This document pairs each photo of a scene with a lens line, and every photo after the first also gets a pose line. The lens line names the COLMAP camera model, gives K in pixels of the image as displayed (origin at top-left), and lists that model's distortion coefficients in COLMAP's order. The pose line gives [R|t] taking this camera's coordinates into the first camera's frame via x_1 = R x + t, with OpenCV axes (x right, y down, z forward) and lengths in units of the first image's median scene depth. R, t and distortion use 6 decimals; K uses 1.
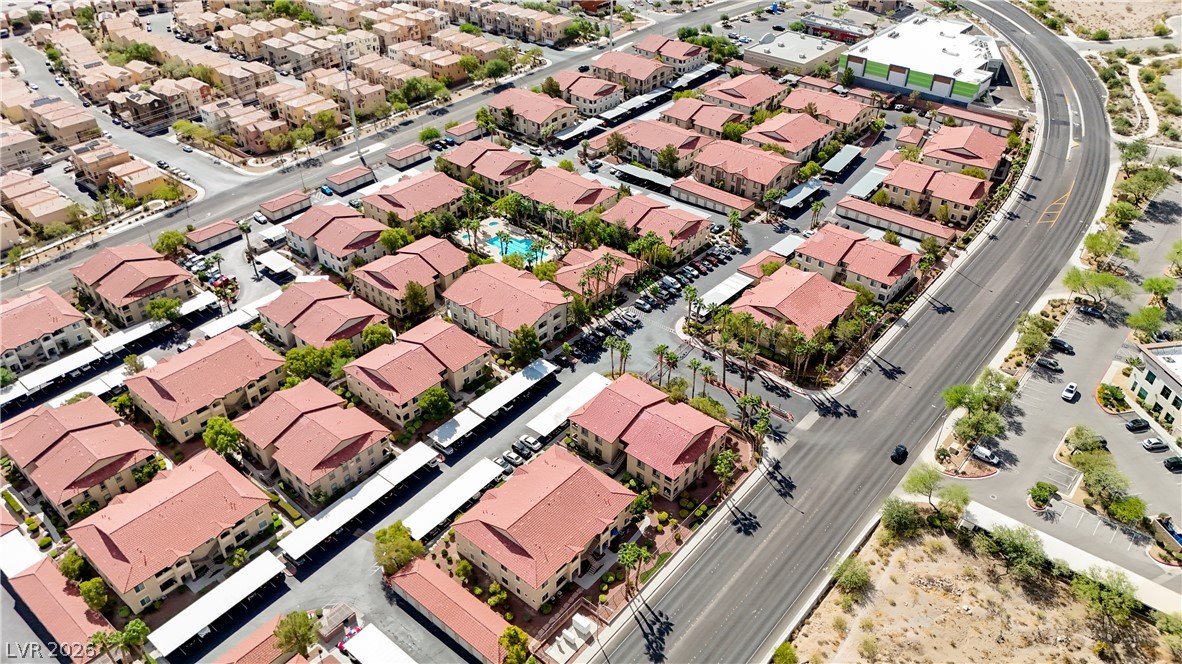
lens RADIAL K [[858.1, 0, 591.0], [0, 858.1, 332.0], [0, 0, 1]] dist [0.083550, -0.081686]
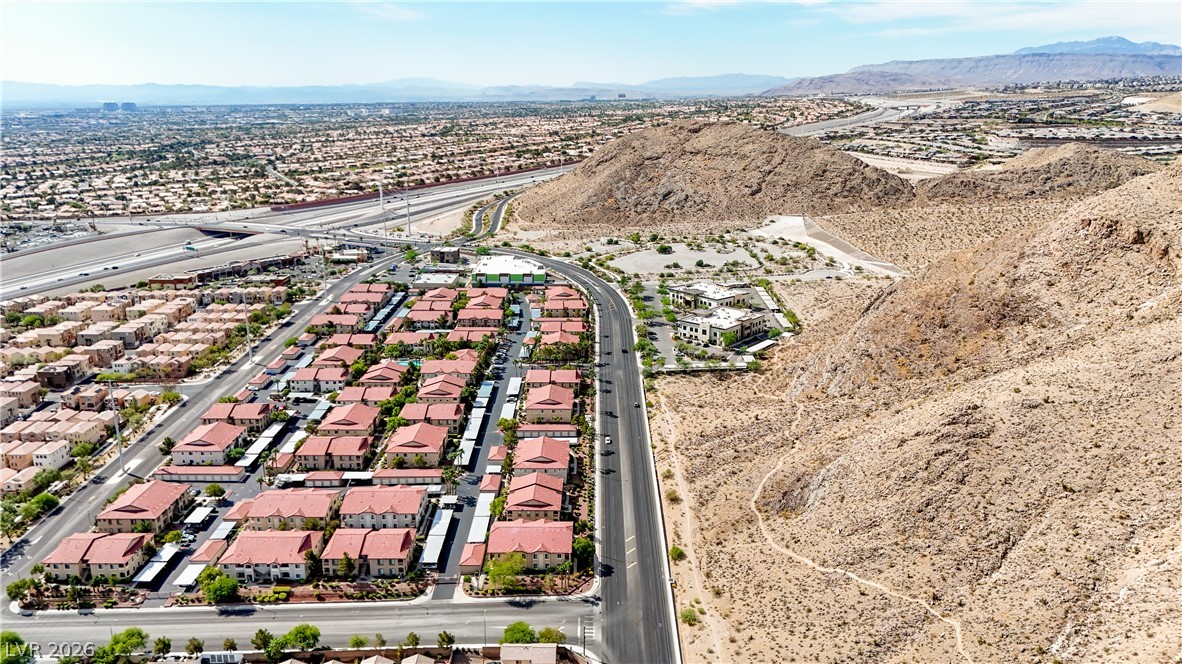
lens RADIAL K [[858.1, 0, 591.0], [0, 858.1, 332.0], [0, 0, 1]] dist [0.083550, -0.081686]
pose [[0.769875, -0.179184, 0.612523, -0.811084], [0.374695, 0.903849, -0.206544, 0.327866], [-0.516620, 0.388522, 0.762991, -0.597939]]
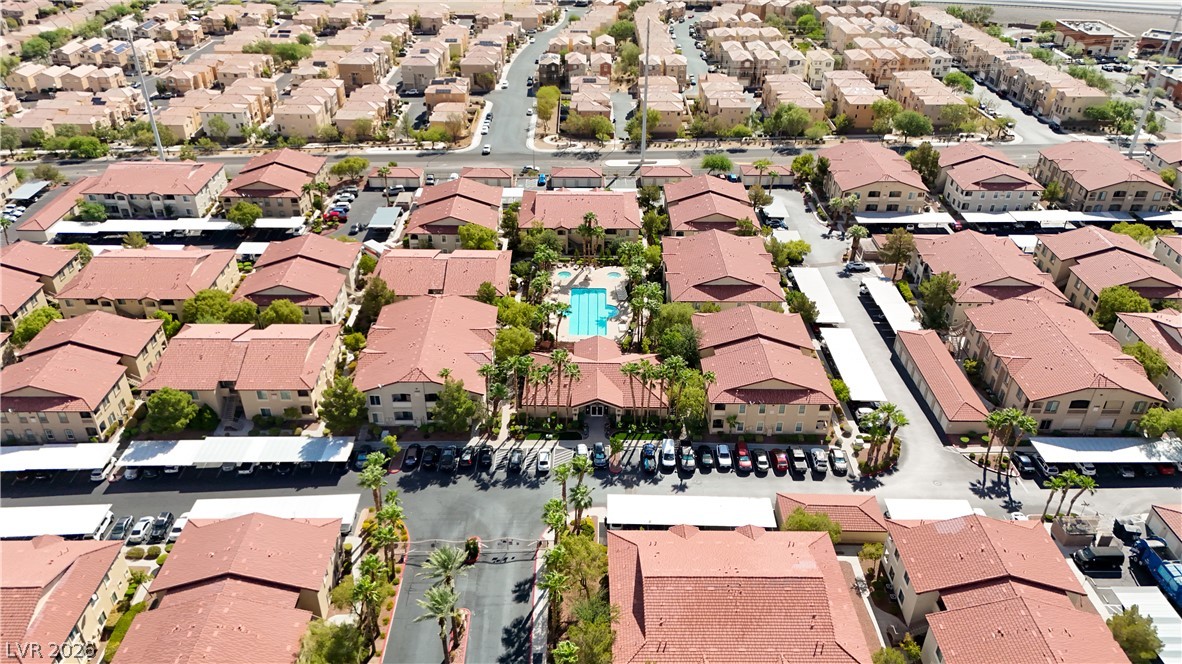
lens RADIAL K [[858.1, 0, 591.0], [0, 858.1, 332.0], [0, 0, 1]] dist [0.083550, -0.081686]
pose [[0.659139, 0.396420, -0.639051, 0.313731], [-0.441649, 0.891852, 0.097707, -0.129224], [0.608672, 0.217834, 0.762933, 0.405325]]
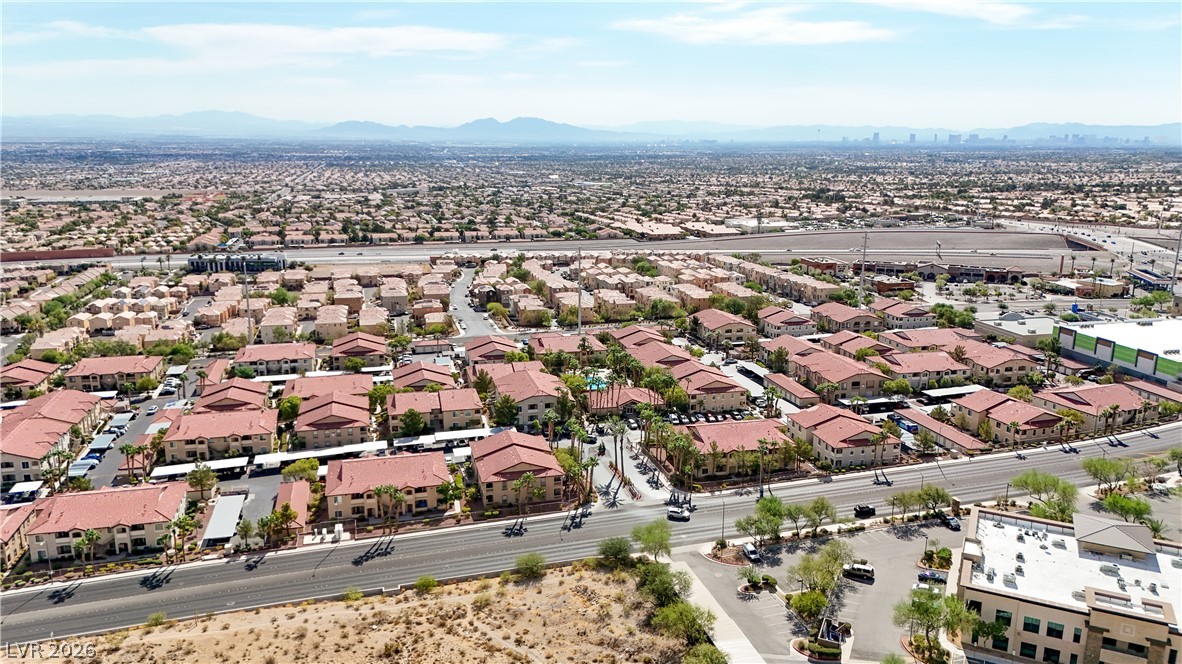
lens RADIAL K [[858.1, 0, 591.0], [0, 858.1, 332.0], [0, 0, 1]] dist [0.083550, -0.081686]
pose [[0.818429, 0.131606, -0.559333, 0.492900], [-0.334755, 0.900372, -0.277973, 0.150408], [0.467025, 0.414741, 0.780947, 0.014859]]
